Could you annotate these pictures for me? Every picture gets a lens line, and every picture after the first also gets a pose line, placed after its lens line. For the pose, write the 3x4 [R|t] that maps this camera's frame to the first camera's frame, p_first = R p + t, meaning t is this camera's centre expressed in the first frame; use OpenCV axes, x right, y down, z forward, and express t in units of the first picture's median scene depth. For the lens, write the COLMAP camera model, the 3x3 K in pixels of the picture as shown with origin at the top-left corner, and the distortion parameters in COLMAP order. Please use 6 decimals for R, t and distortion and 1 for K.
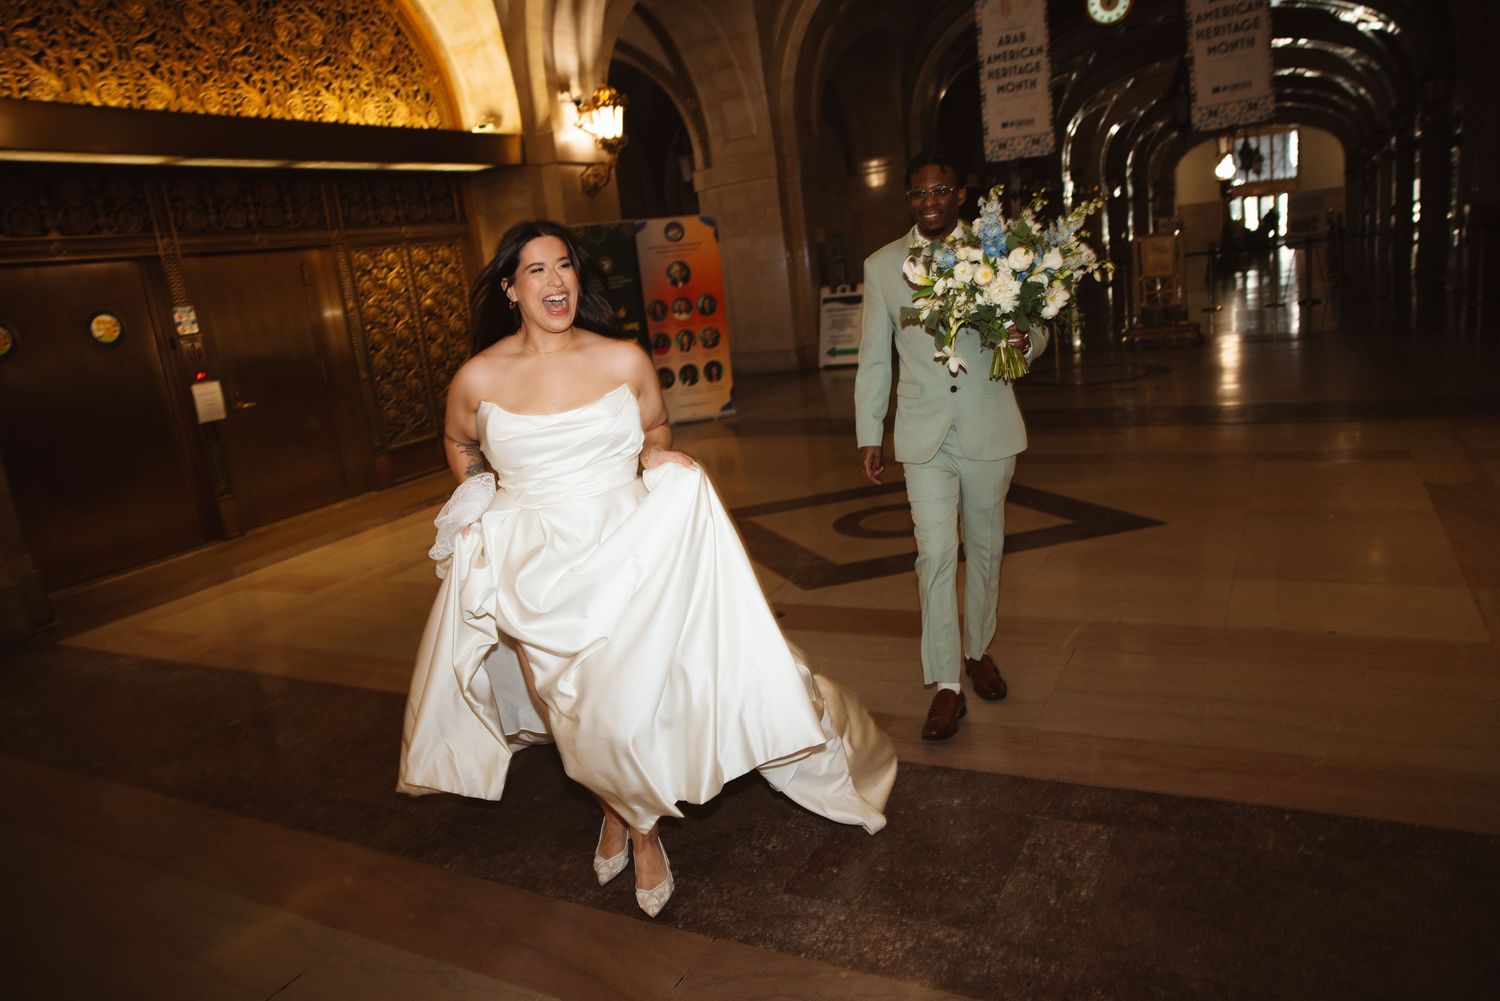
lens RADIAL K [[1020.5, 0, 750.0], [0, 1020.5, 500.5], [0, 0, 1]] dist [-0.102325, 0.071676]
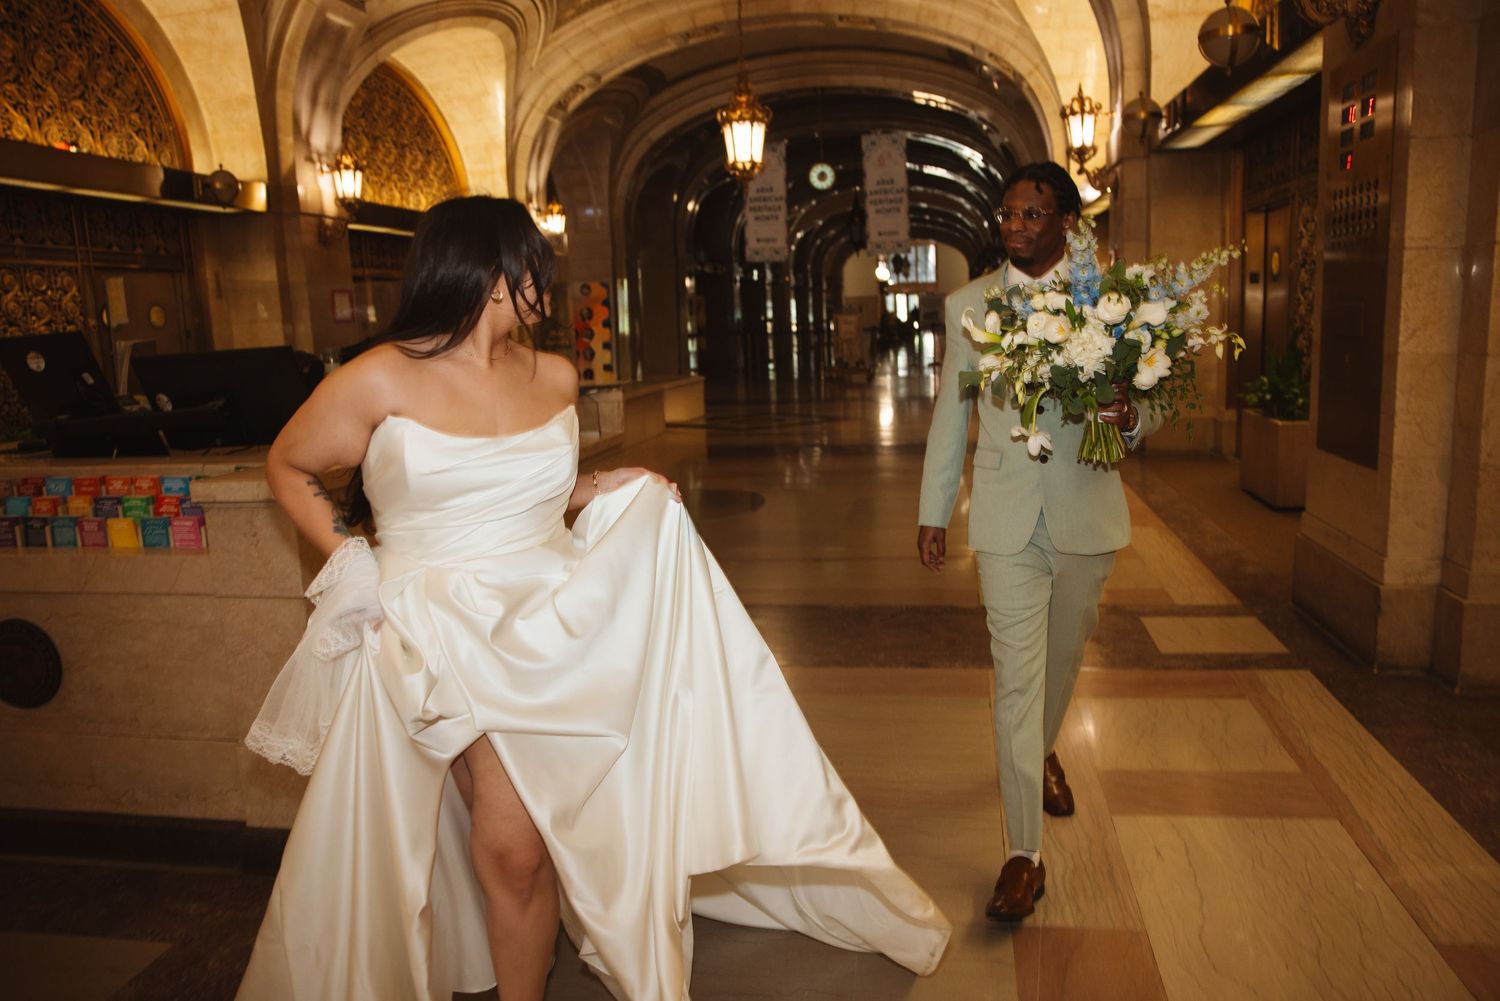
lens RADIAL K [[1050.4, 0, 750.0], [0, 1050.4, 500.5], [0, 0, 1]] dist [-0.057271, 0.001478]
pose [[0.949390, 0.022819, 0.313269, -0.374792], [0.000615, 0.997220, -0.074505, 0.230732], [-0.314098, 0.070927, 0.946737, -0.765384]]
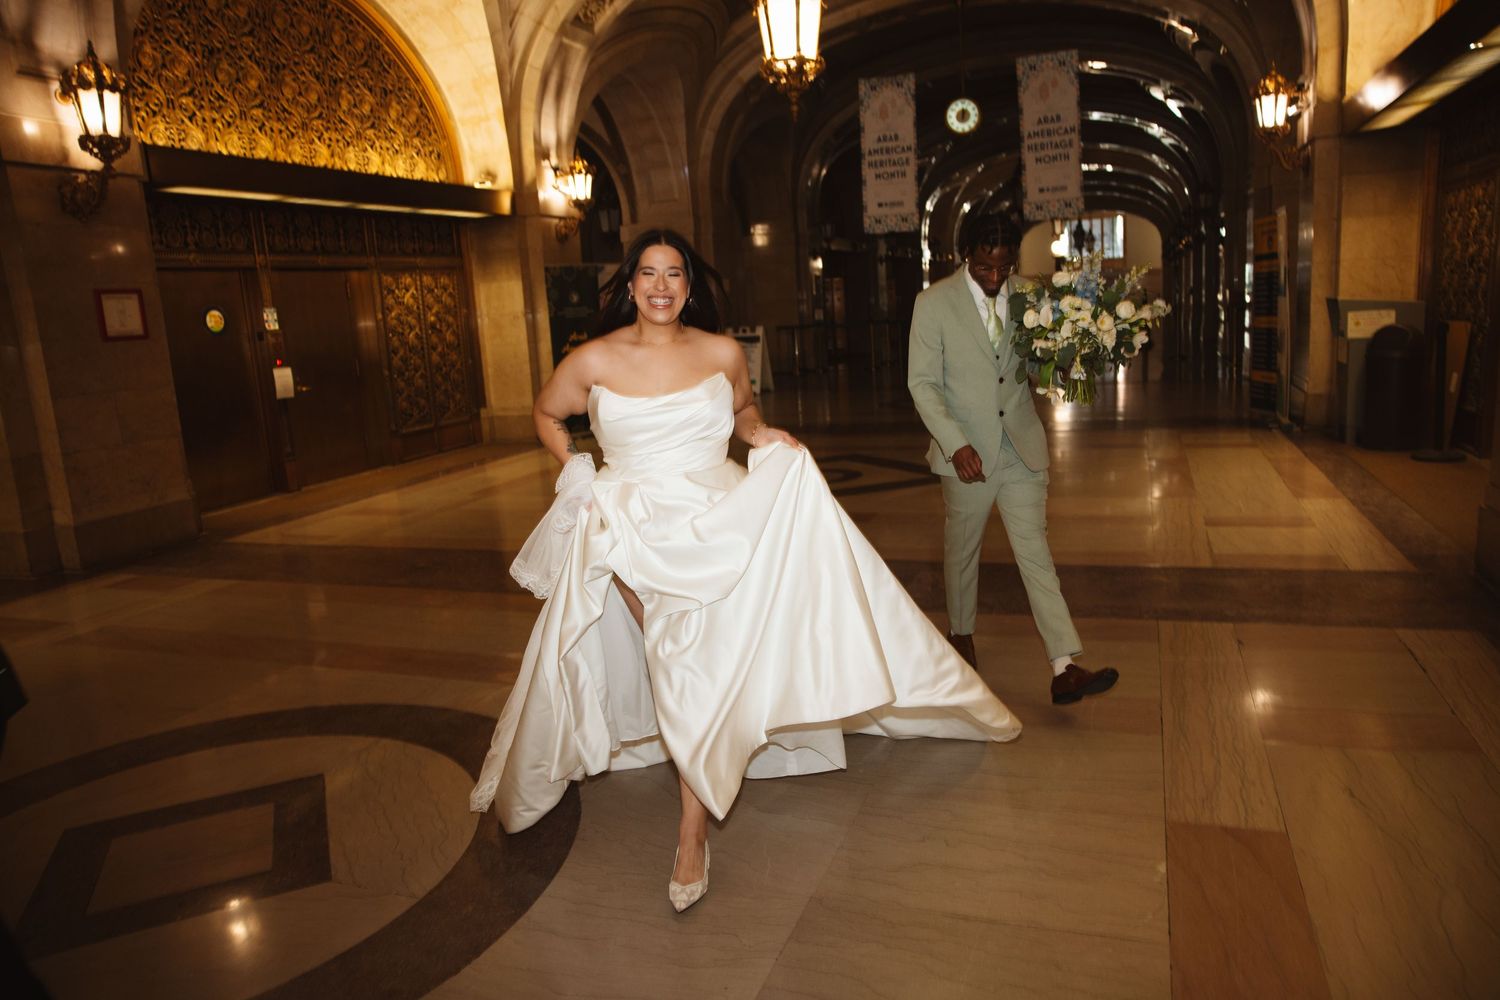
lens RADIAL K [[1016.2, 0, 750.0], [0, 1016.2, 500.0], [0, 0, 1]] dist [-0.093065, 0.060835]
pose [[0.989805, 0.029655, 0.139308, -0.093702], [-0.022944, 0.998509, -0.049535, 0.077614], [-0.140569, 0.045834, 0.989009, -0.268017]]
